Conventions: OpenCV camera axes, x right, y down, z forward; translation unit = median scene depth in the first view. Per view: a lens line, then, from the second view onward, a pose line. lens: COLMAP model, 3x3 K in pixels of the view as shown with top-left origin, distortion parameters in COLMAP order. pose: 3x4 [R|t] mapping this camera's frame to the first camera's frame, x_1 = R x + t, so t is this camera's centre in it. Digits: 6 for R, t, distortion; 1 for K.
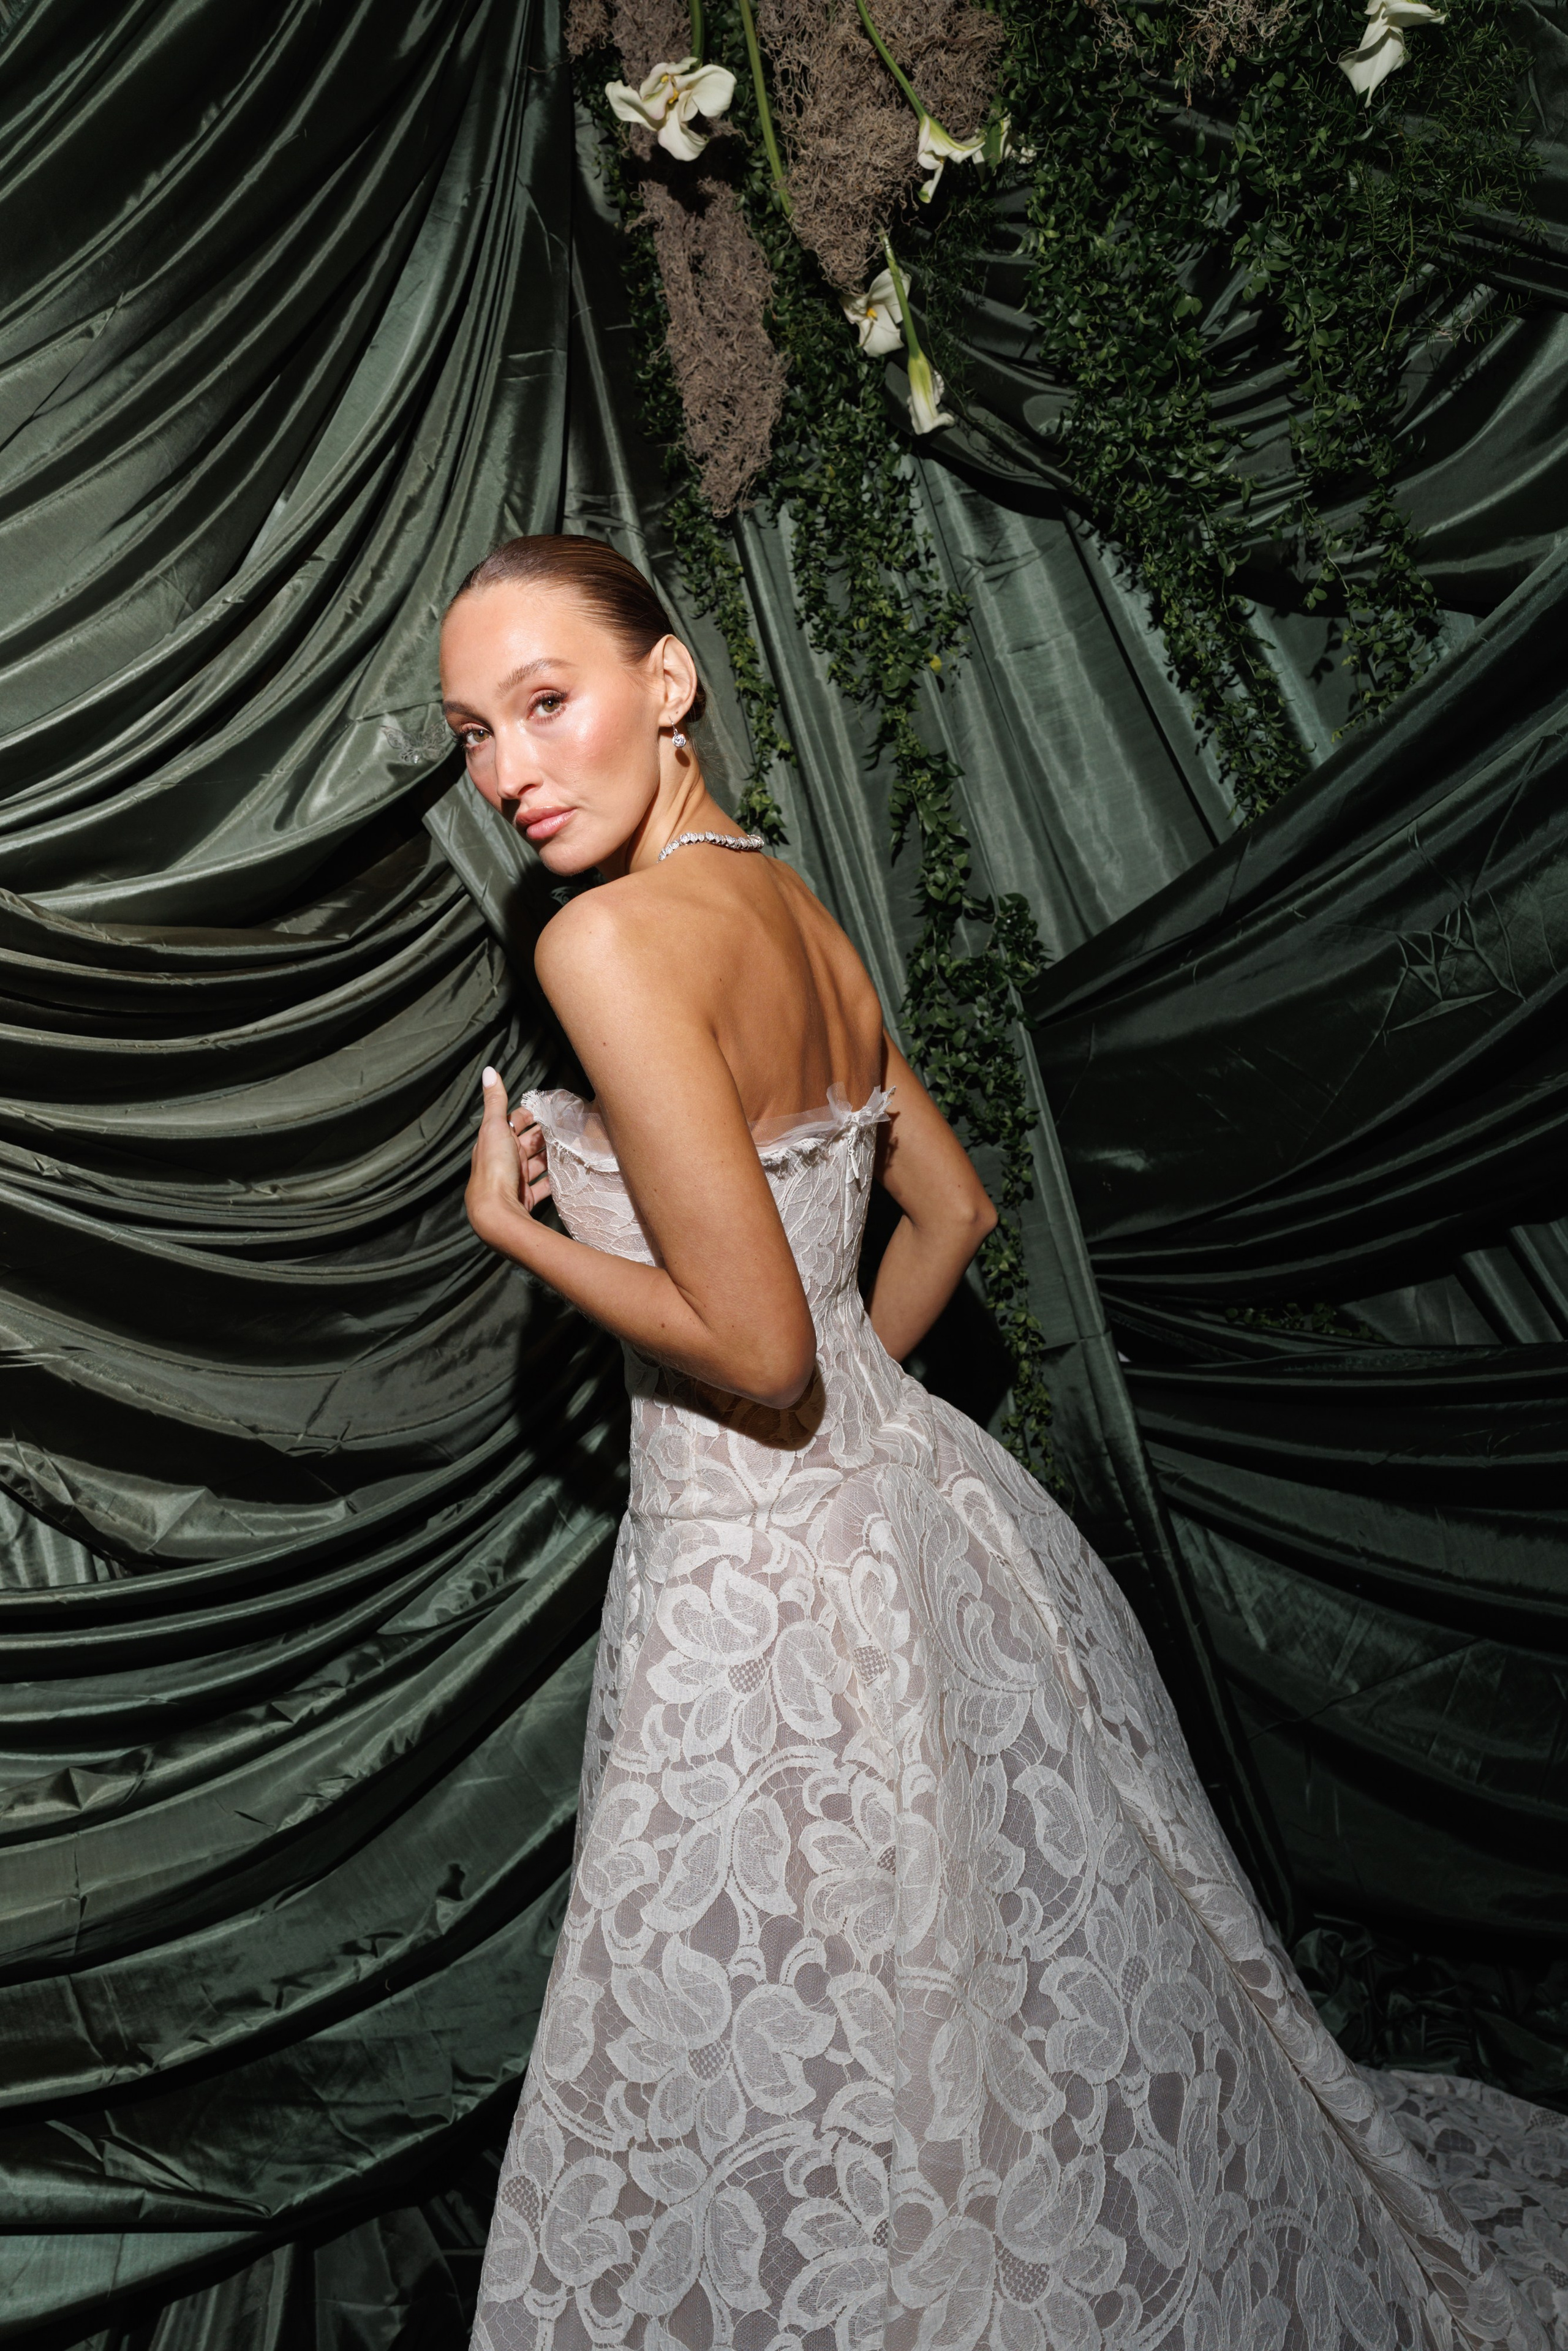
lens RADIAL K [[1633.4, 0, 796.3], [0, 1633.4, 1186.6], [0, 0, 1]] dist [-0.015078, 0.003158]
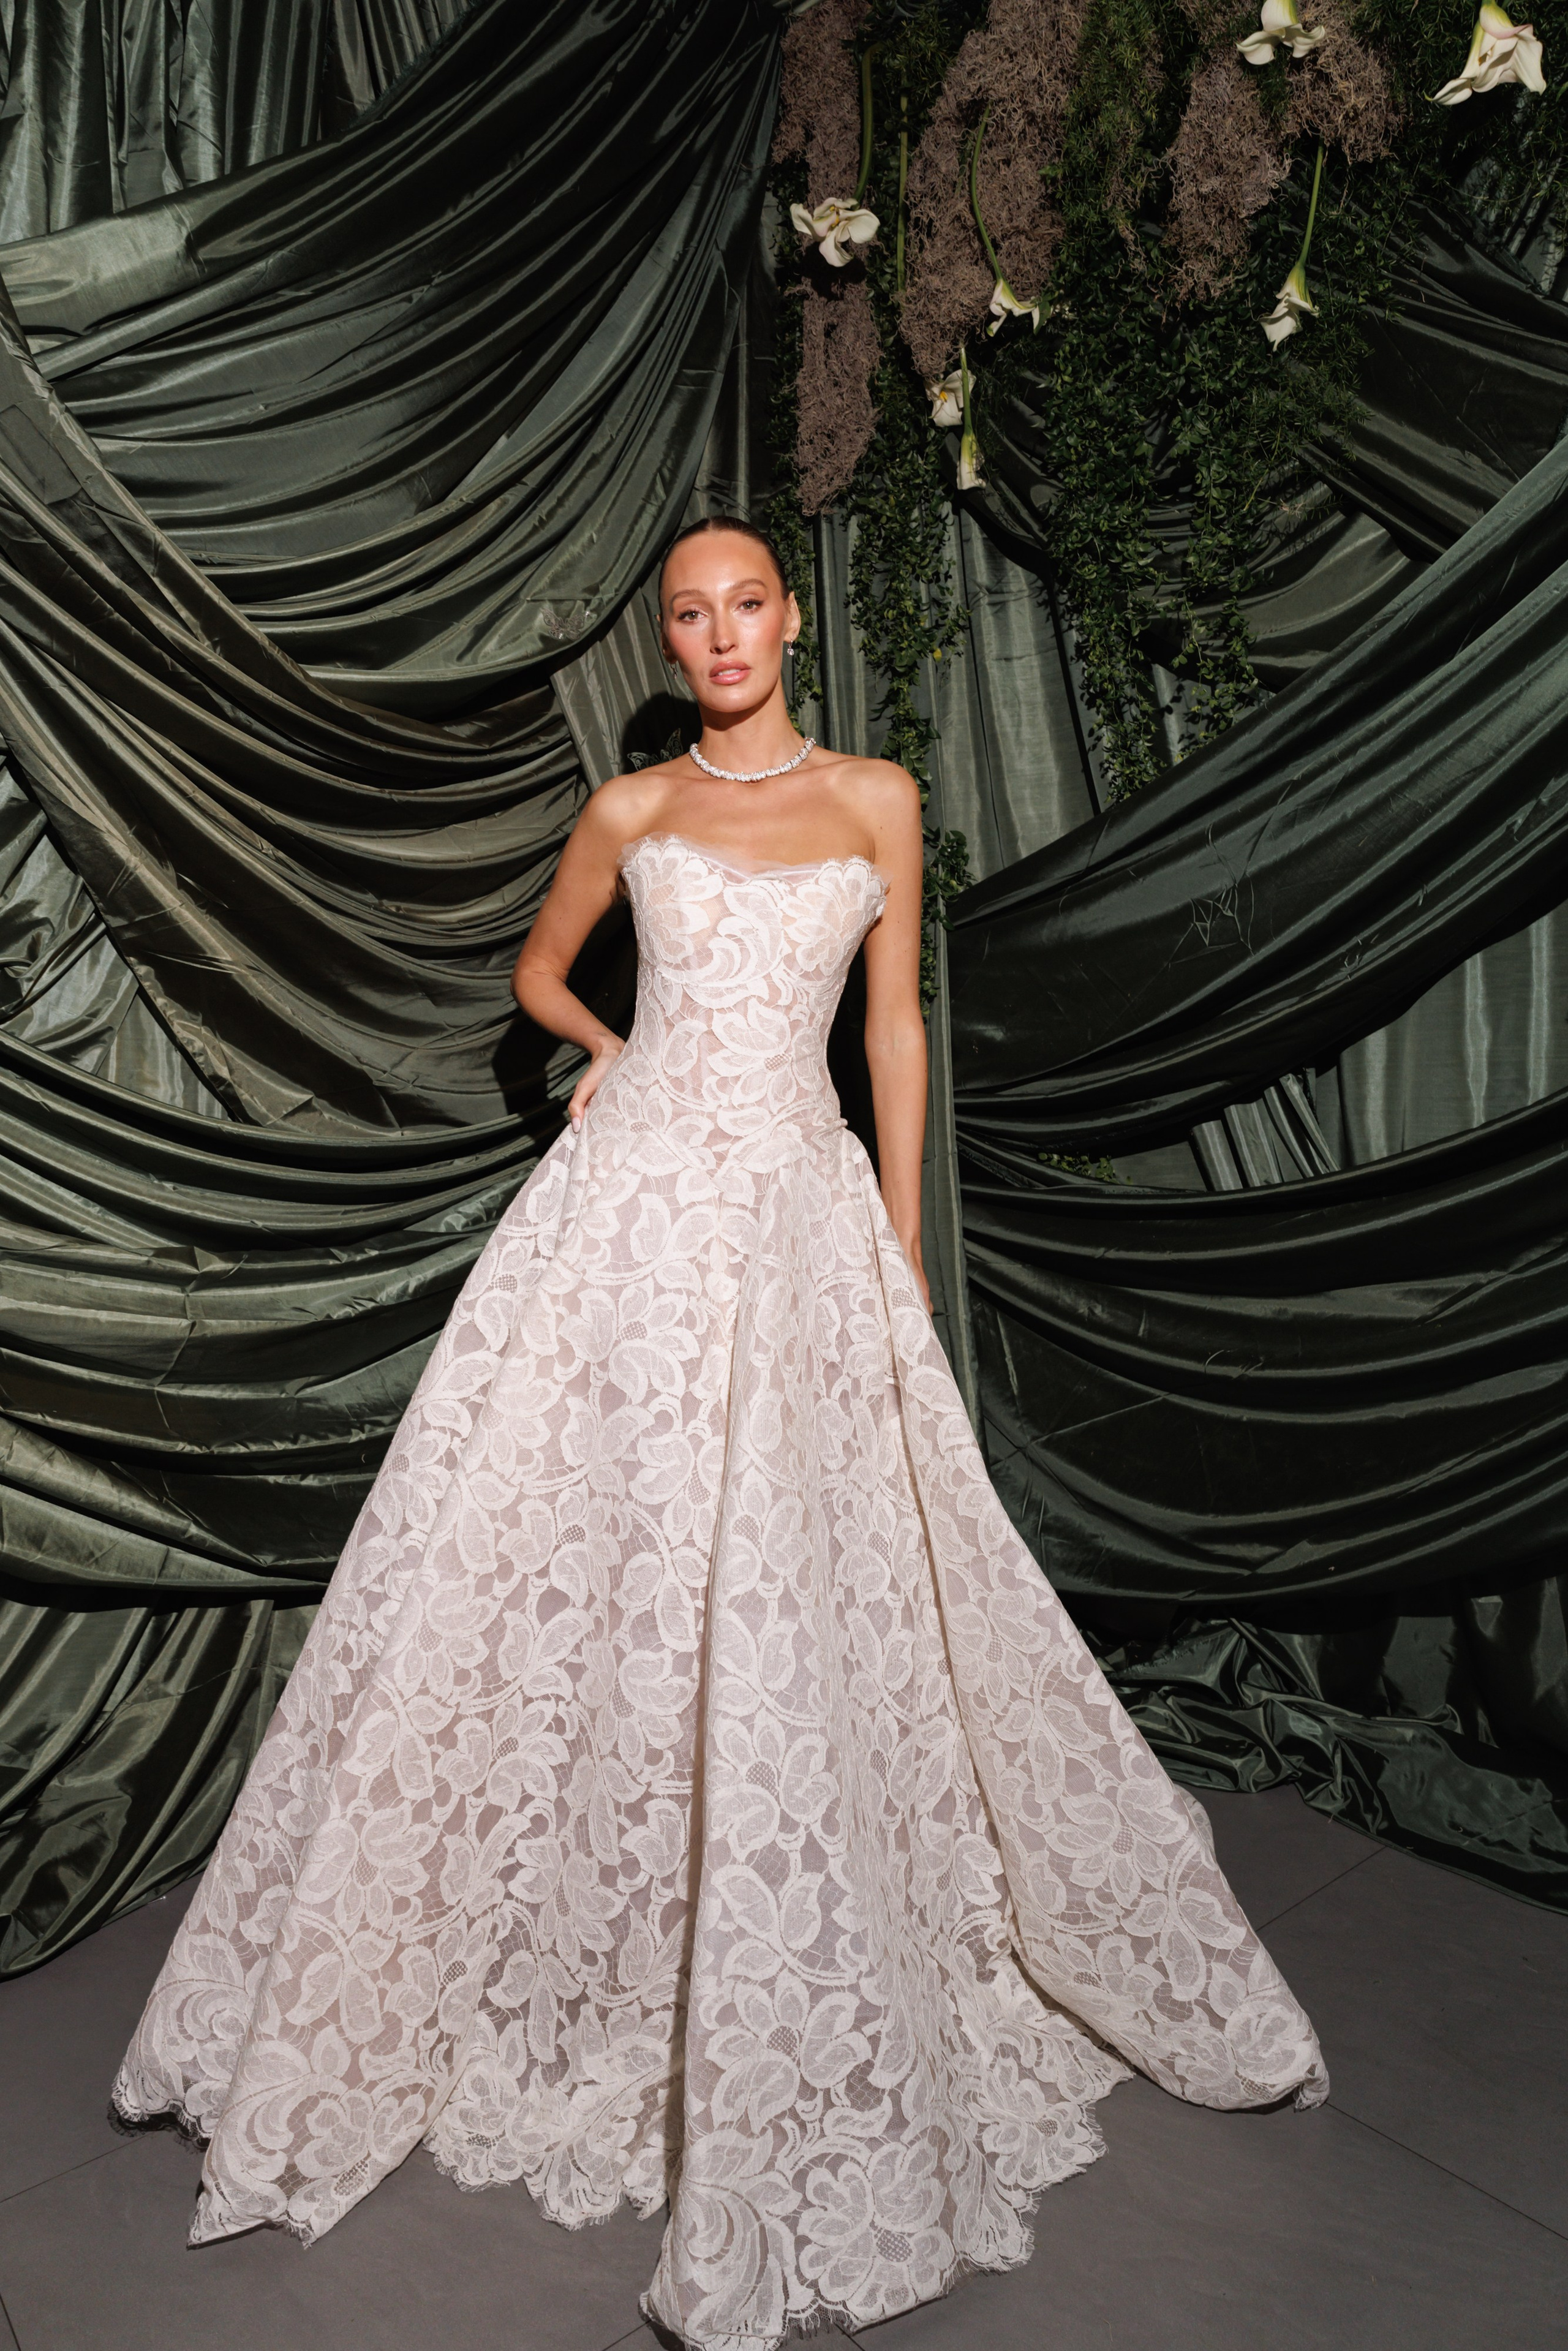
lens RADIAL K [[1639.5, 0, 790.4], [0, 1639.5, 1184.8], [0, 0, 1]] dist [-0.002859, -0.010184]
pose [[0.976505, 0.214321, 0.022452, 0.031937], [-0.214492, 0.976710, 0.005490, 0.146329], [-0.020753, -0.010177, 0.999733, -0.416415]]
